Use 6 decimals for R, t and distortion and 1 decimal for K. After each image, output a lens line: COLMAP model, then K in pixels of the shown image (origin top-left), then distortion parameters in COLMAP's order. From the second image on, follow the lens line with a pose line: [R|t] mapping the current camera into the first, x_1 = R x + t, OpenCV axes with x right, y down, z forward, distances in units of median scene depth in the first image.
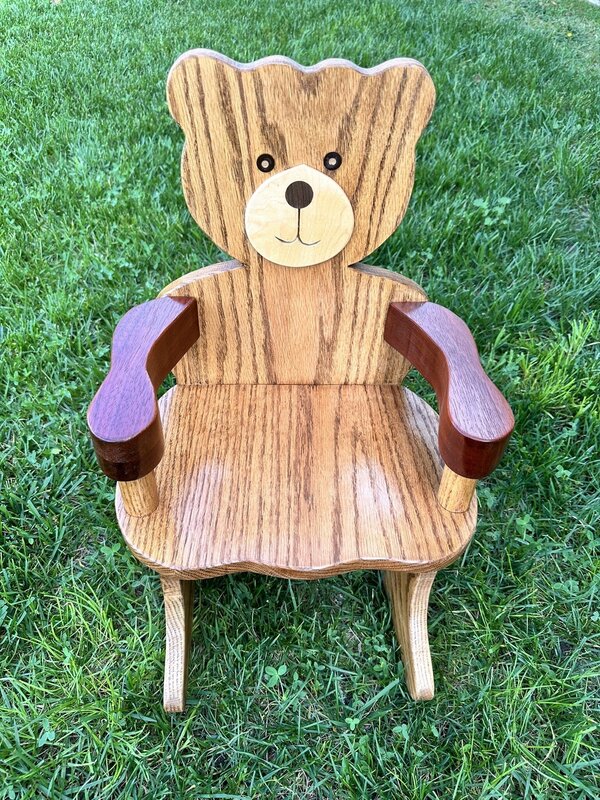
lens RADIAL K [[551.2, 0, 300.0], [0, 551.2, 400.0], [0, 0, 1]] dist [0.006272, -0.003861]
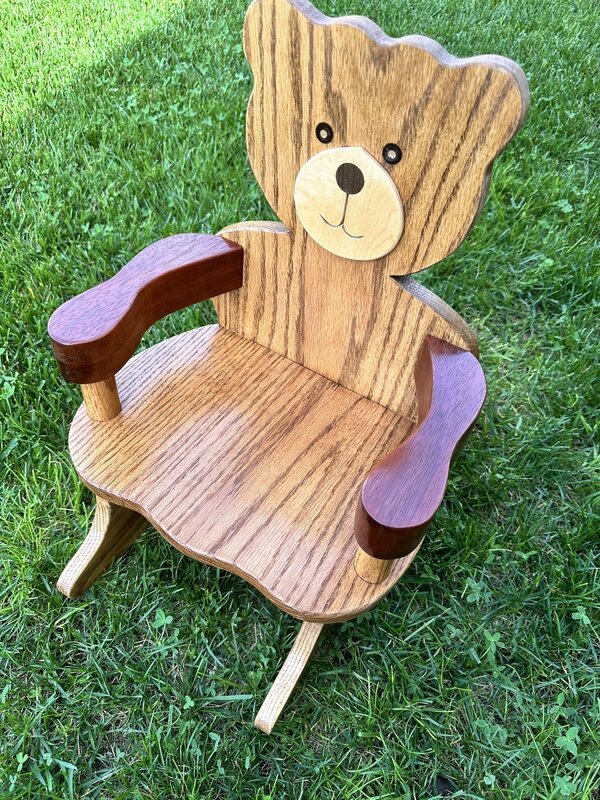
lens RADIAL K [[556.2, 0, 300.0], [0, 556.2, 400.0], [0, 0, 1]] dist [-0.004984, 0.005072]
pose [[0.840578, 0.445836, -0.307667, 0.366262], [-0.424880, 0.894965, 0.136067, -0.139246], [0.336015, 0.016347, 0.941715, 0.130405]]
